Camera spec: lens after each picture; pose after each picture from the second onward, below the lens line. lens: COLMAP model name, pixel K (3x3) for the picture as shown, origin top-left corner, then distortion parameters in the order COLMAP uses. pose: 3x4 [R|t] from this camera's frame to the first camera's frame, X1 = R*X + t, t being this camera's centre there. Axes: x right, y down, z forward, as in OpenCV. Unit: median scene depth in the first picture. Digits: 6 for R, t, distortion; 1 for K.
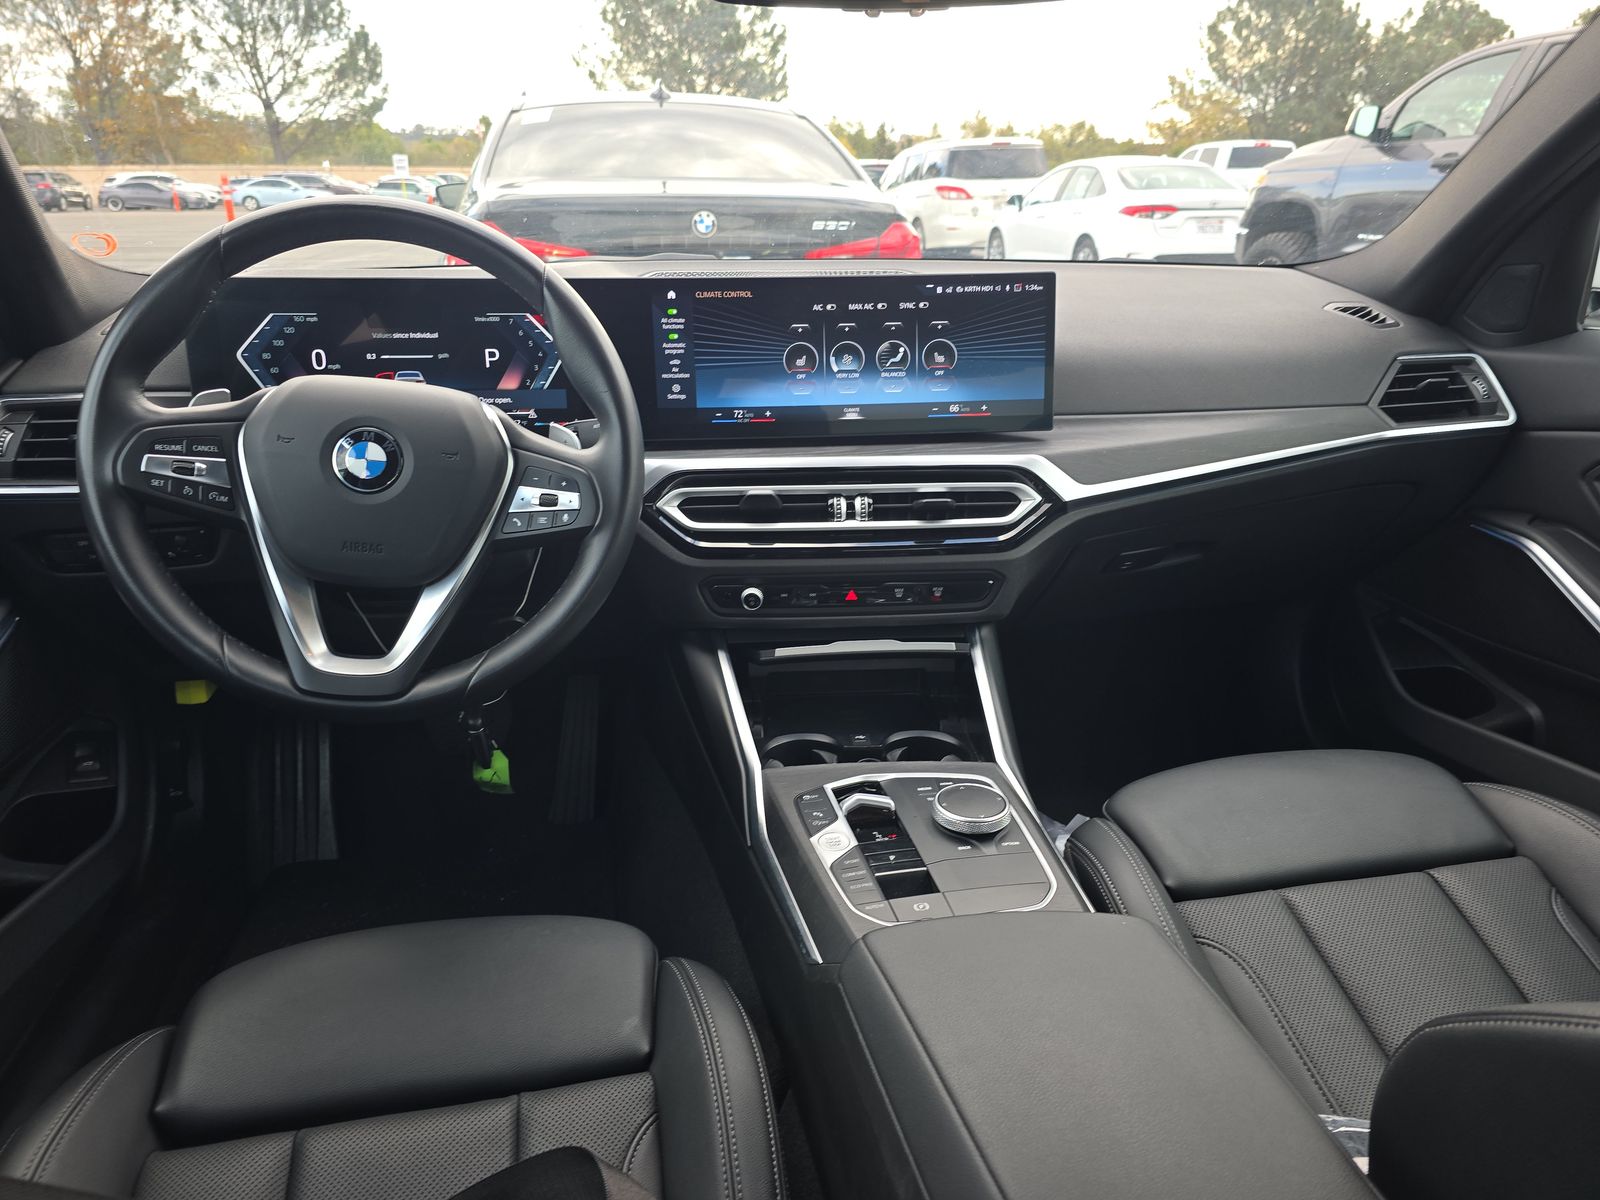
lens RADIAL K [[1101.8, 0, 803.8], [0, 1101.8, 608.7], [0, 0, 1]] dist [0.040607, -0.026529]
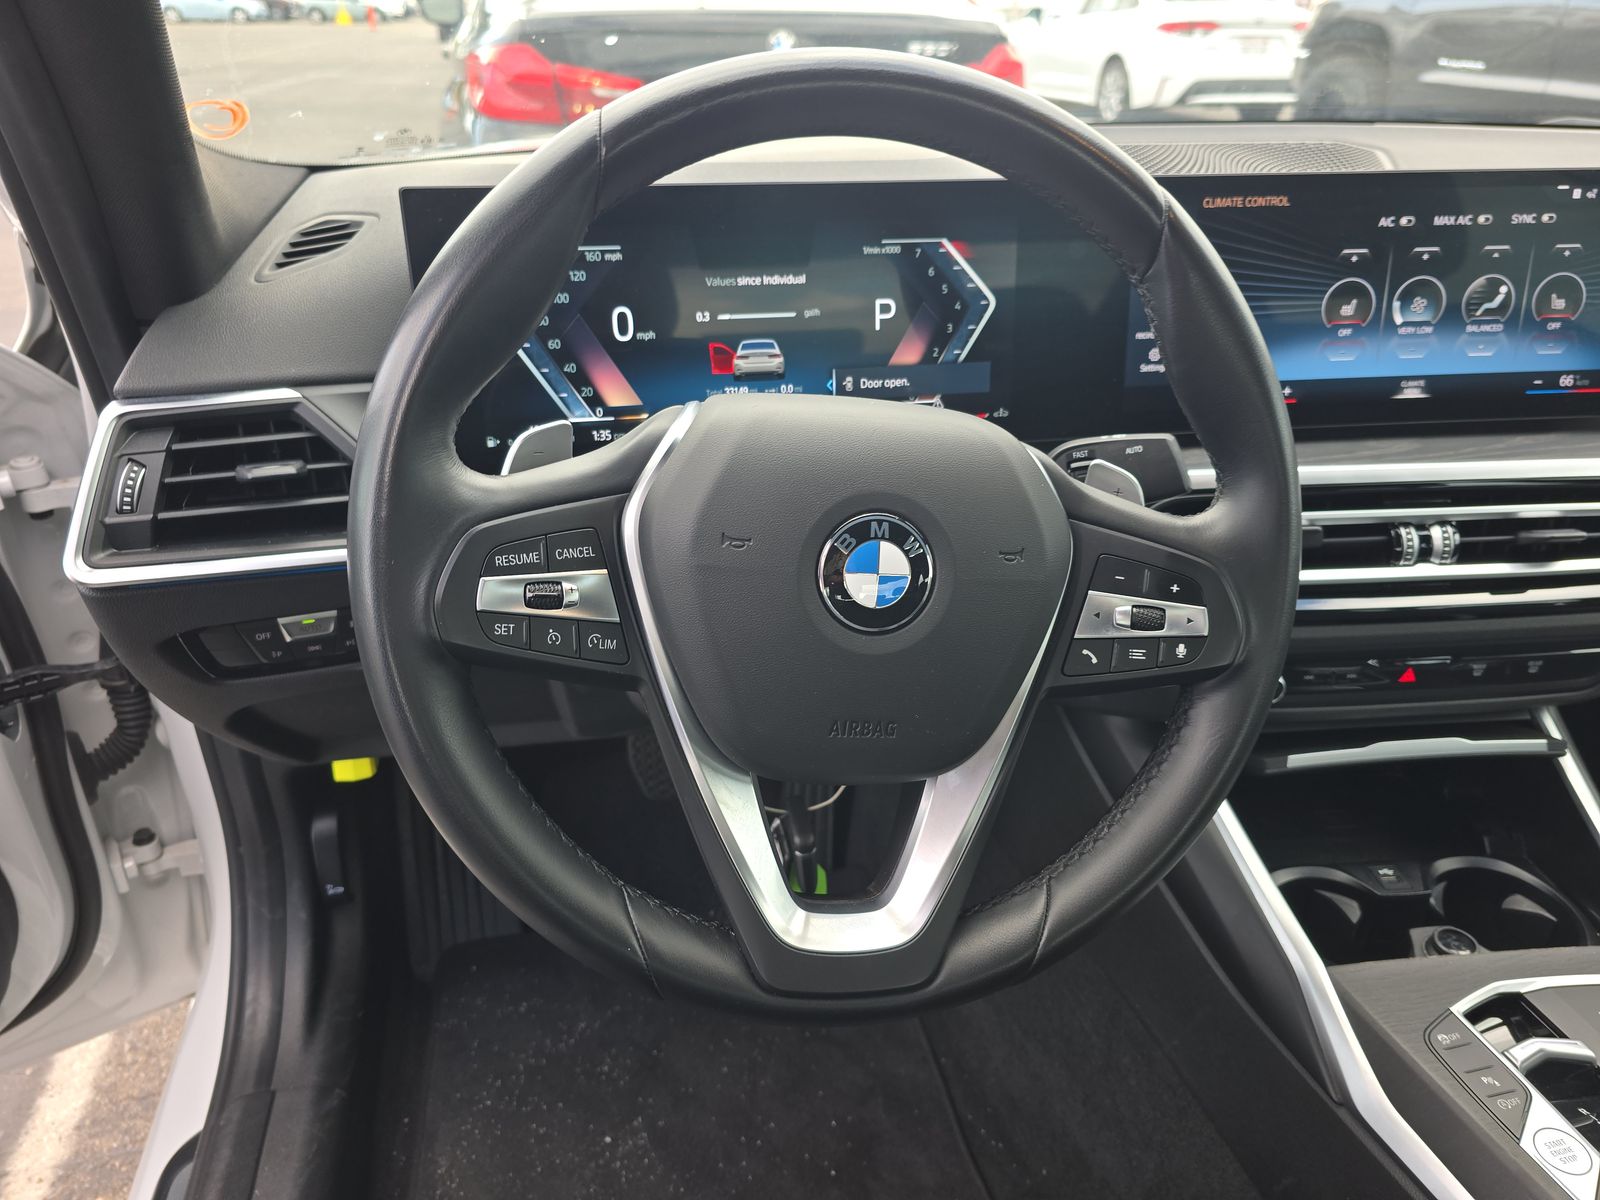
lens RADIAL K [[1108.9, 0, 800.0], [0, 1108.9, 600.0], [0, 0, 1]] dist [0.065278, -0.081000]
pose [[0.999678, -0.007842, 0.024146, -0.342107], [0.004643, 0.991529, 0.129800, -0.147420], [-0.024960, -0.129646, 0.991246, 0.358216]]
